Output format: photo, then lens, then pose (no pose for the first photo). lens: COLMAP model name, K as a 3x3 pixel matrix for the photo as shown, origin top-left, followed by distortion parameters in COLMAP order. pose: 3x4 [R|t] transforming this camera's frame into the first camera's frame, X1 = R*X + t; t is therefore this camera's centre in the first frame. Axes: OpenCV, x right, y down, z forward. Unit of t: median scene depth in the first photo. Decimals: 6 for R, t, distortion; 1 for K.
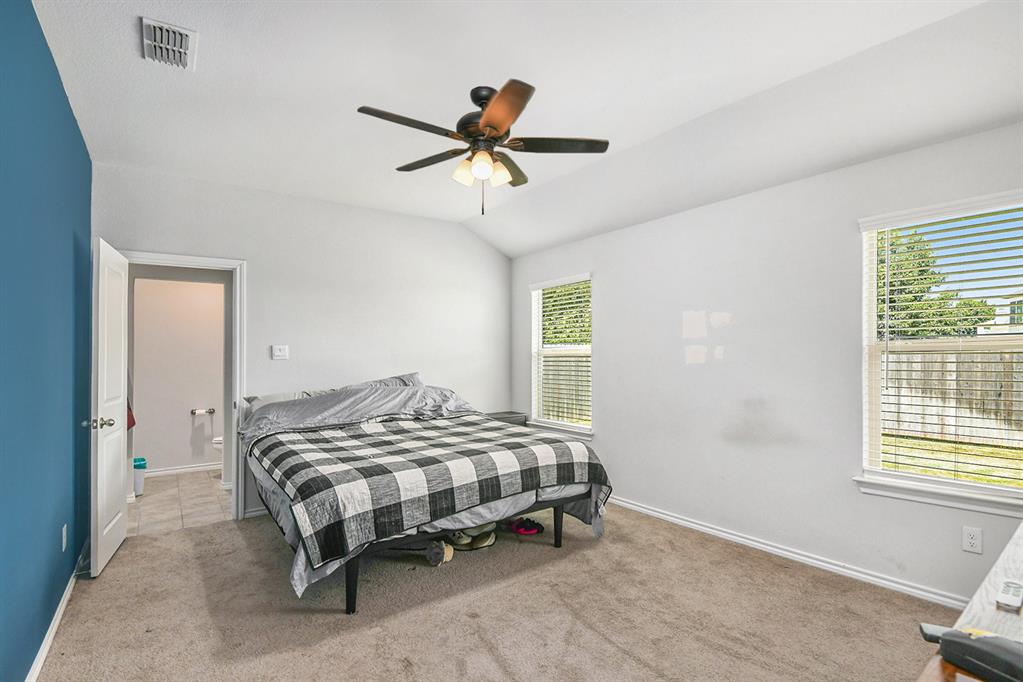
lens RADIAL K [[480.5, 0, 511.5], [0, 480.5, 341.0], [0, 0, 1]] dist [-0.002671, -0.029493]
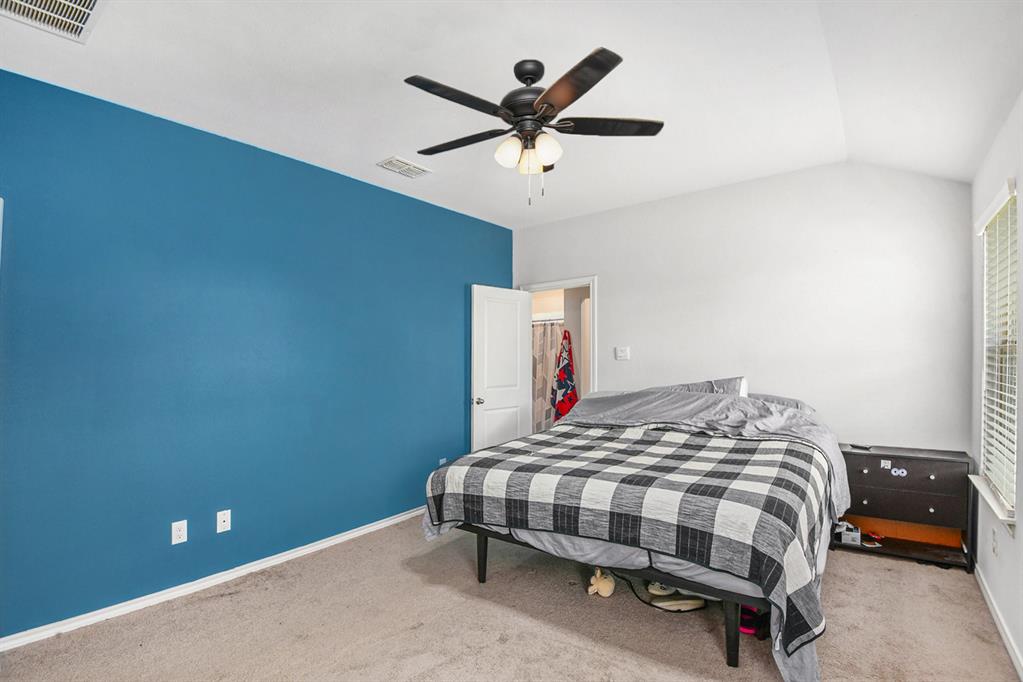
lens RADIAL K [[480.5, 0, 511.5], [0, 480.5, 341.0], [0, 0, 1]] dist [-0.002671, -0.029493]
pose [[0.288392, -0.032926, -0.956946, 0.731990], [0.044238, 0.998800, -0.021035, 0.011067], [0.956490, -0.036267, 0.289503, 0.669353]]
